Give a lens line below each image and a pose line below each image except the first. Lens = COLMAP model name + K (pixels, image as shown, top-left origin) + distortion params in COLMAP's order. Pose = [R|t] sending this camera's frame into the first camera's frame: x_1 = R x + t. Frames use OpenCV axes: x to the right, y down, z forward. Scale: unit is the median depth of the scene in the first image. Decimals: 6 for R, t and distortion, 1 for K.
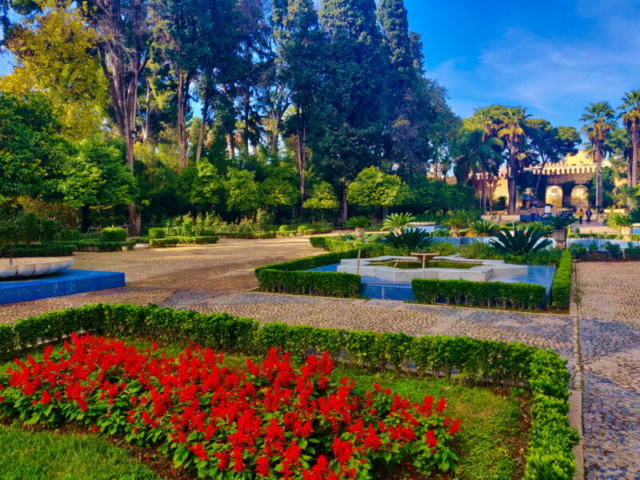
lens RADIAL K [[496.3, 0, 321.7], [0, 496.3, 244.7], [0, 0, 1]] dist [-0.012275, 0.063064]
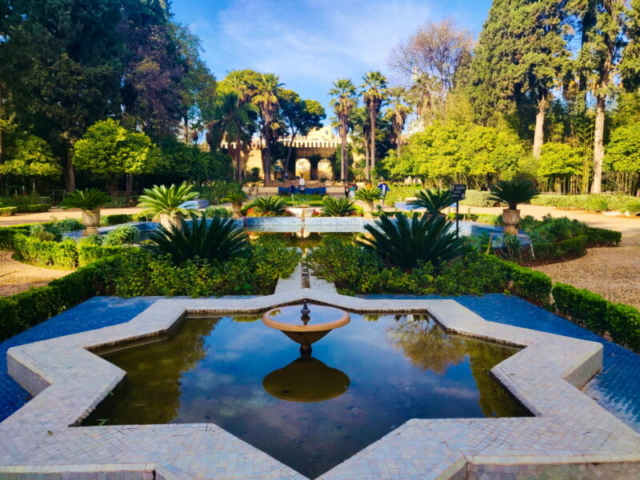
lens RADIAL K [[496.3, 0, 322.1], [0, 496.3, 234.8], [0, 0, 1]] dist [-0.012275, 0.063064]
pose [[0.876155, -0.037090, 0.480600, 0.013477], [0.018386, 0.998881, 0.043570, -0.010052], [-0.481679, -0.029338, 0.875857, 0.149092]]
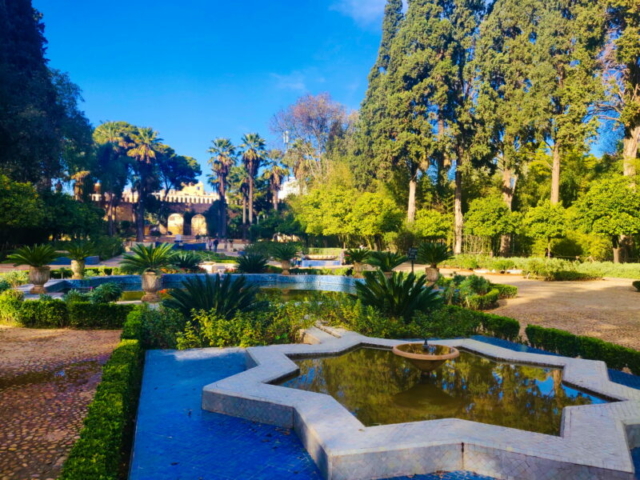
lens RADIAL K [[496.3, 0, 320.0], [0, 496.3, 234.9], [0, 0, 1]] dist [-0.012275, 0.063064]
pose [[0.715459, 0.035892, 0.697732, -0.033567], [0.013801, 0.997759, -0.065478, -0.011317], [-0.698519, 0.056476, 0.713360, 0.156724]]
